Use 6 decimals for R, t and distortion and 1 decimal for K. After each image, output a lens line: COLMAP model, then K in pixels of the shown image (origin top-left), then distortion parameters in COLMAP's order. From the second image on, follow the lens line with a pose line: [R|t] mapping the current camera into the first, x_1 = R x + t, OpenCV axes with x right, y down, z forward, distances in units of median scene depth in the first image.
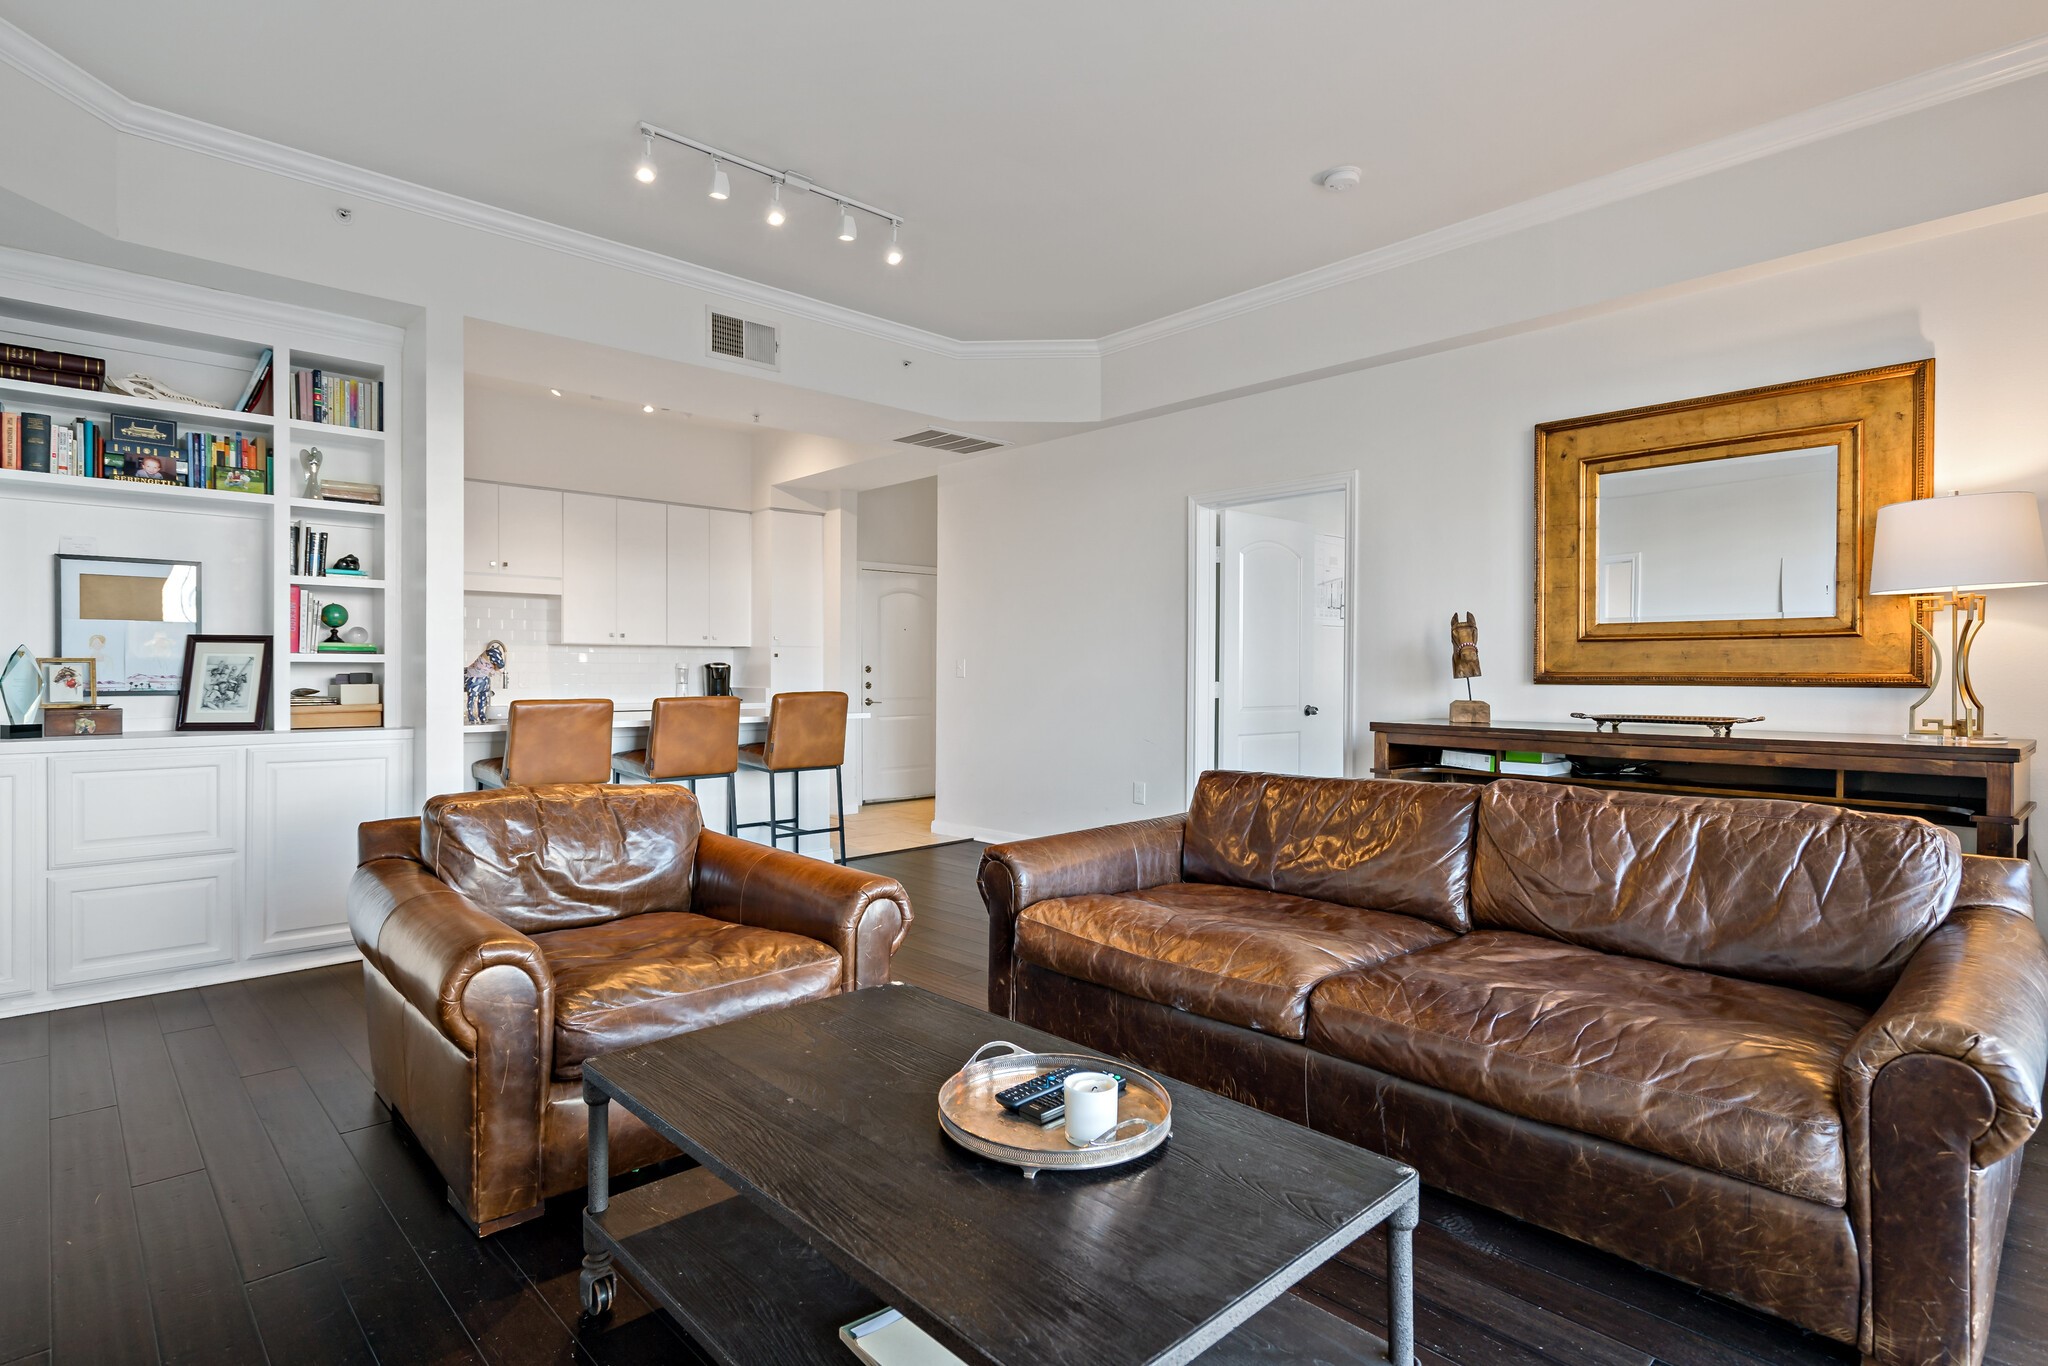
lens RADIAL K [[1047.6, 0, 1024.0], [0, 1047.6, 683.0], [0, 0, 1]] dist [-0.001455, -0.000404]
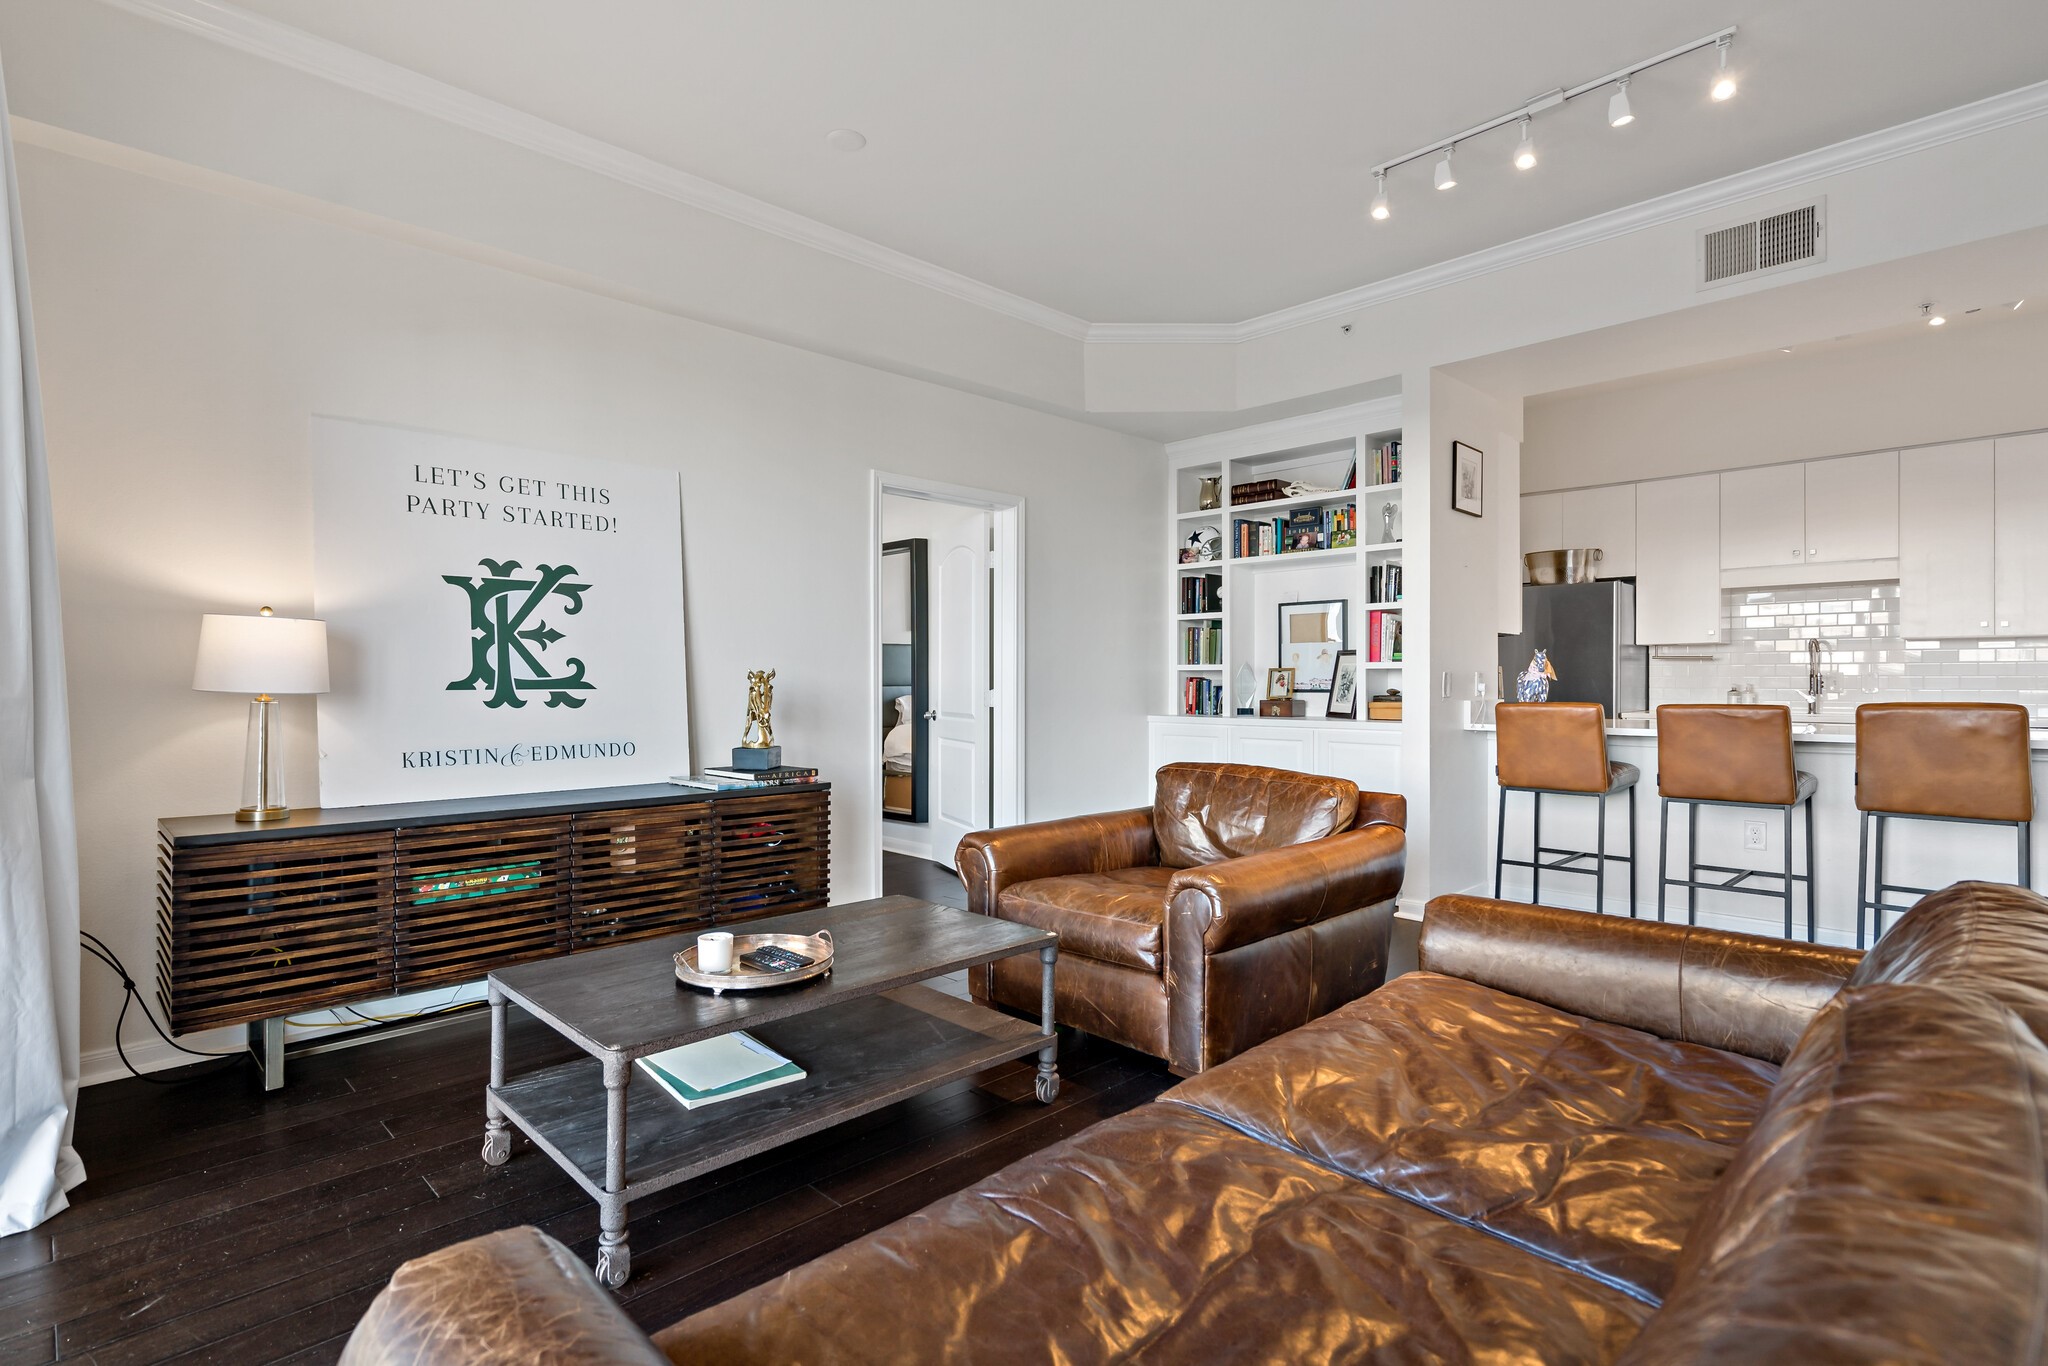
lens RADIAL K [[995.4, 0, 993.0], [0, 995.4, 684.8], [0, 0, 1]] dist [0.010265, 0.000052]
pose [[0.011630, 0.006738, -0.999910, 0.597849], [-0.003321, 0.999972, 0.006700, -0.007192], [0.999927, 0.003242, 0.011652, 0.537806]]
